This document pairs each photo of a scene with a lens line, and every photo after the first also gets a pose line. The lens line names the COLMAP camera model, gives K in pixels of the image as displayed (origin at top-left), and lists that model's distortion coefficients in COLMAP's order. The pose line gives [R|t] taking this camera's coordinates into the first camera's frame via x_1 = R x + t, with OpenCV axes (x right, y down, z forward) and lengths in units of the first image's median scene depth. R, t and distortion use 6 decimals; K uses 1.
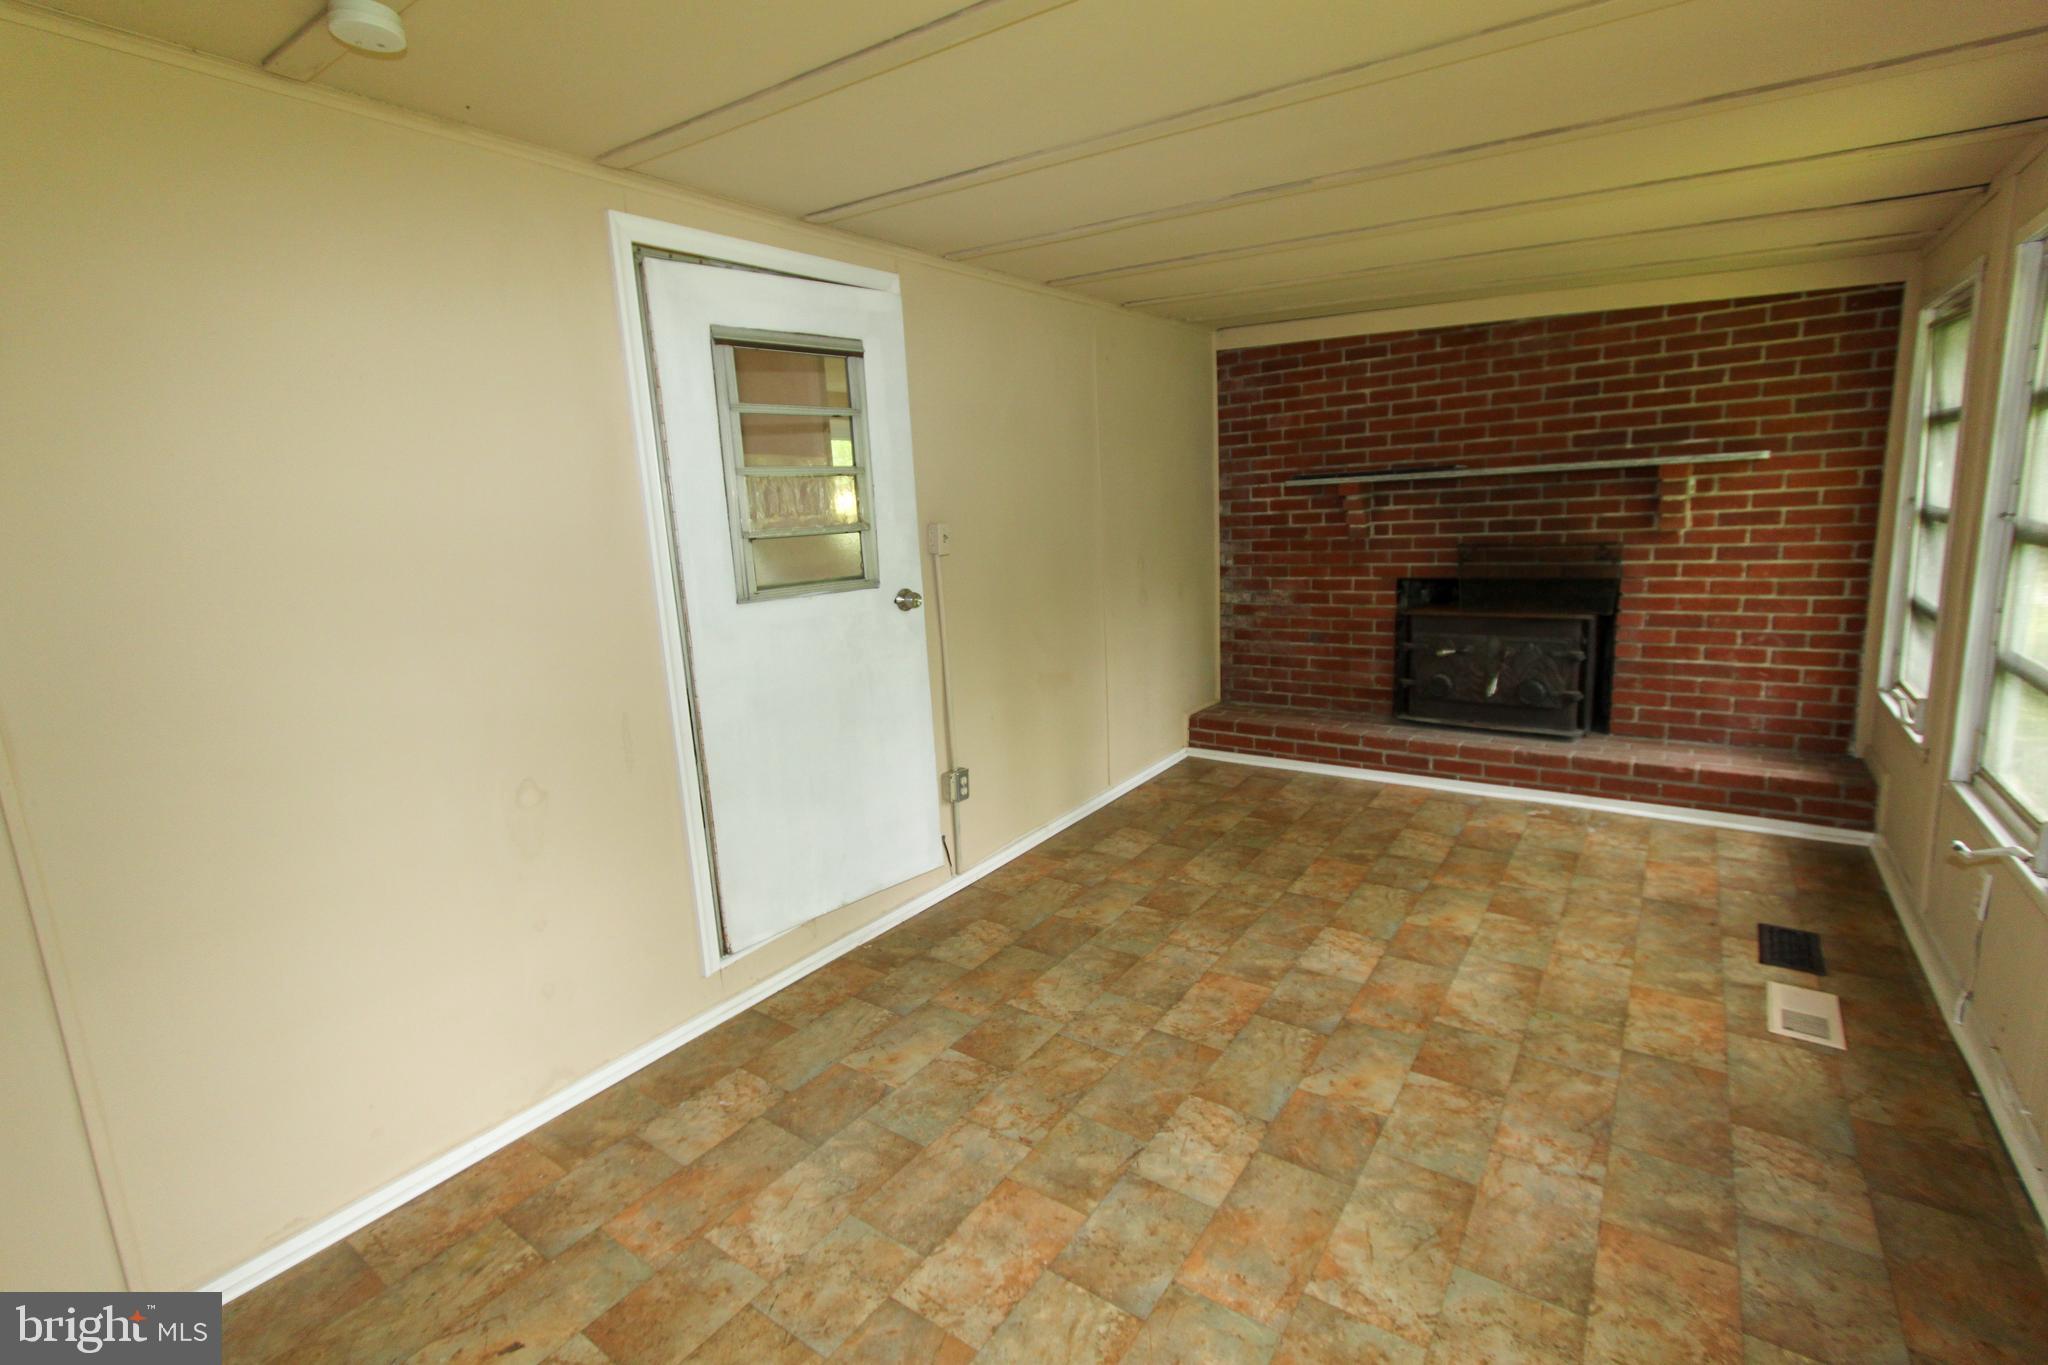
lens RADIAL K [[928.4, 0, 1004.1], [0, 928.4, 685.3], [0, 0, 1]] dist [0.000051, 0.001030]
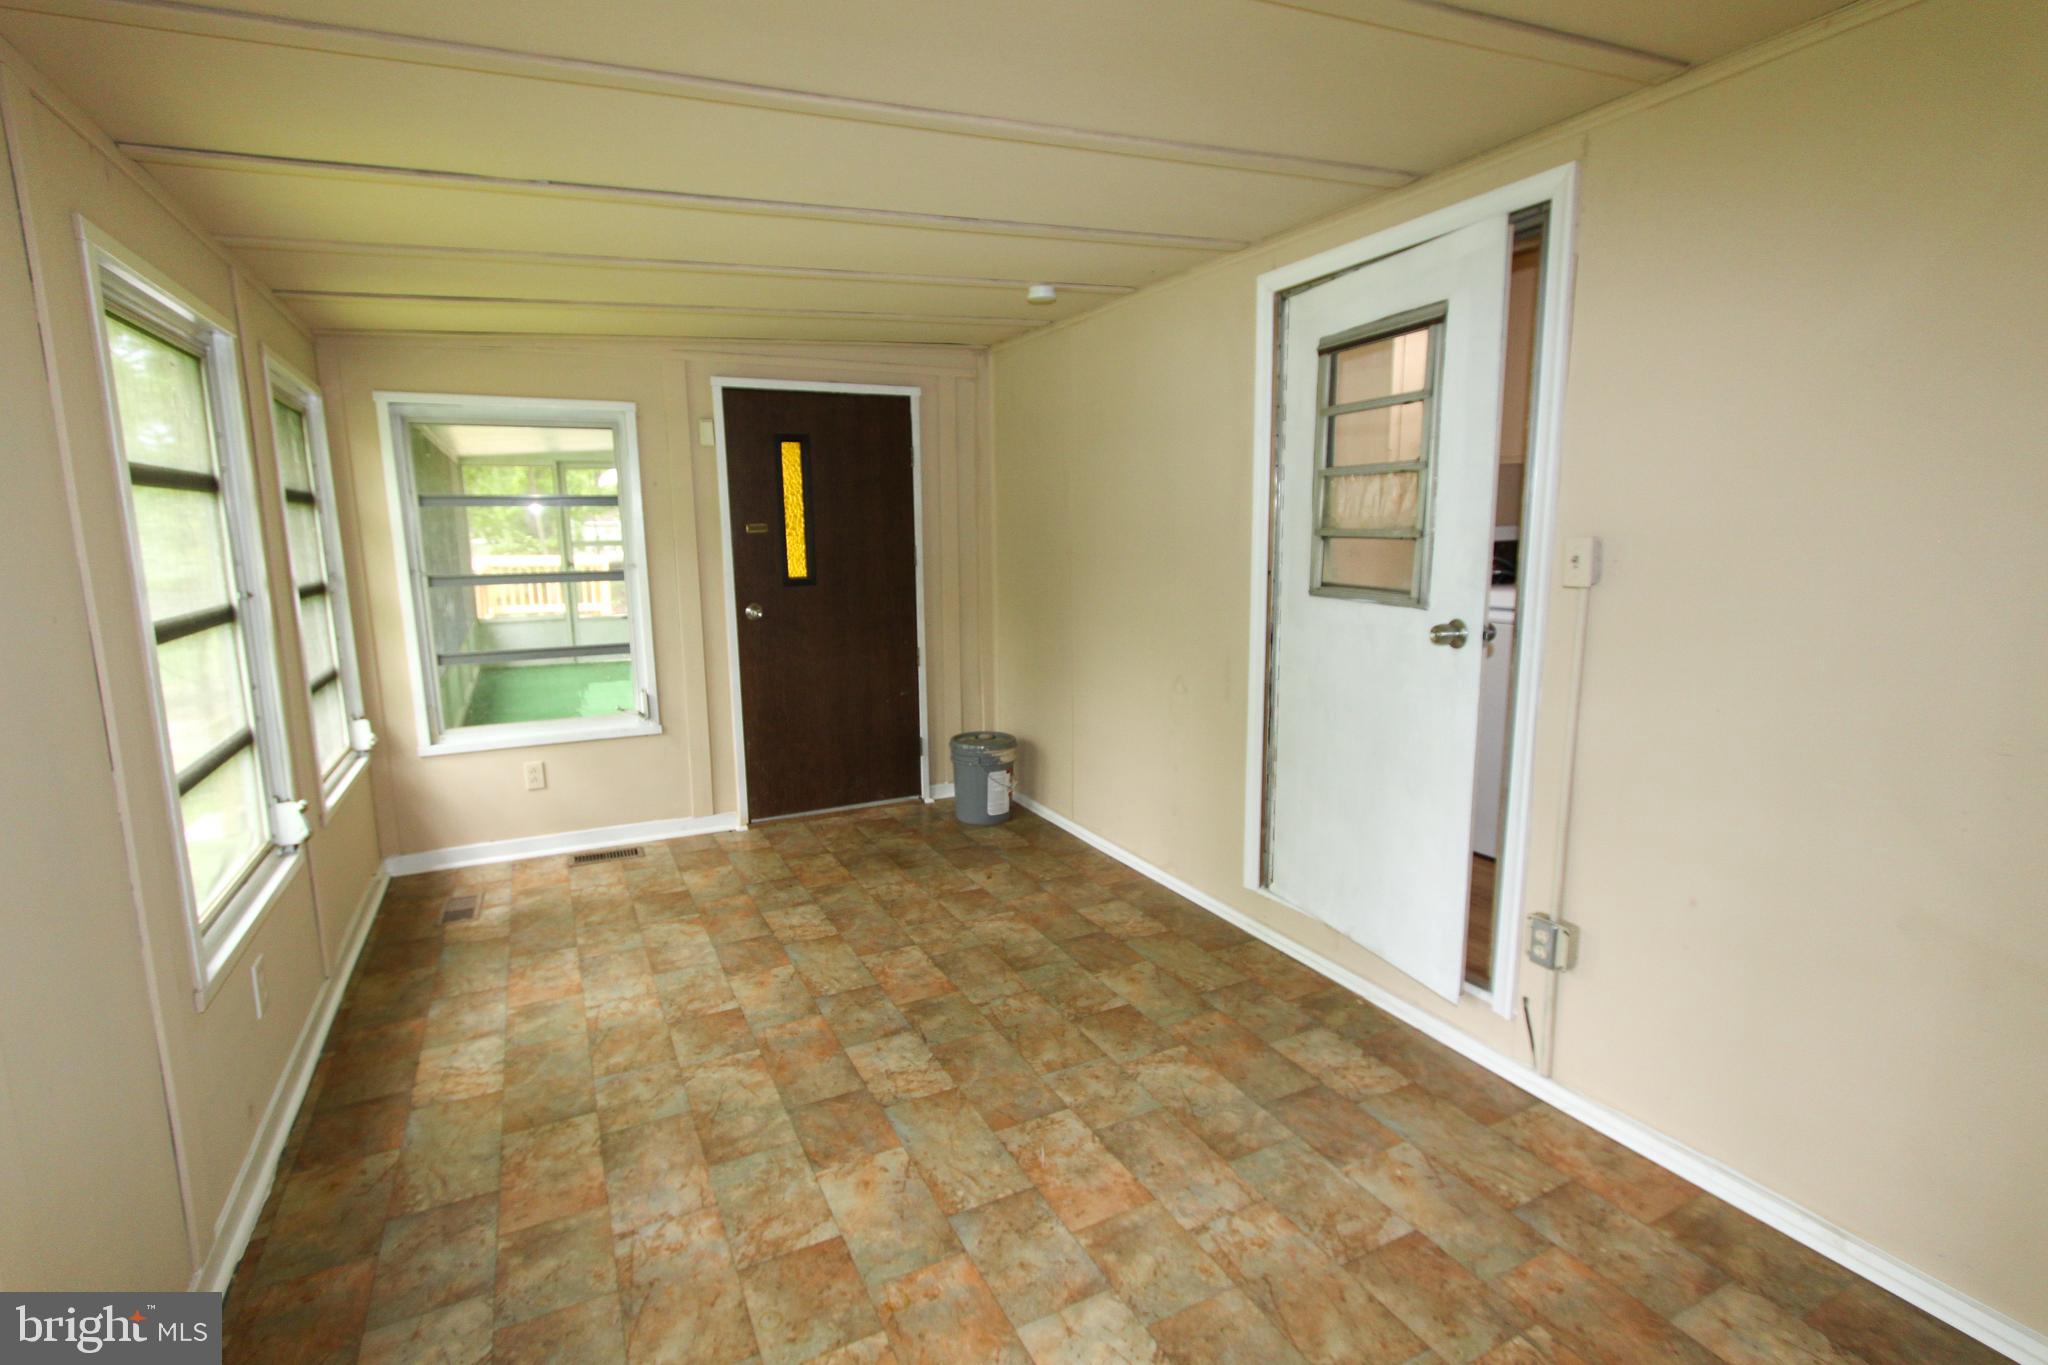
lens RADIAL K [[957.7, 0, 979.8], [0, 957.7, 672.1], [0, 0, 1]] dist [0.047604, -0.028109]
pose [[-0.481550, 0.193727, -0.854739, 1.070378], [-0.121768, 0.951016, 0.284151, -0.334242], [0.867919, 0.240912, -0.434372, 1.433494]]
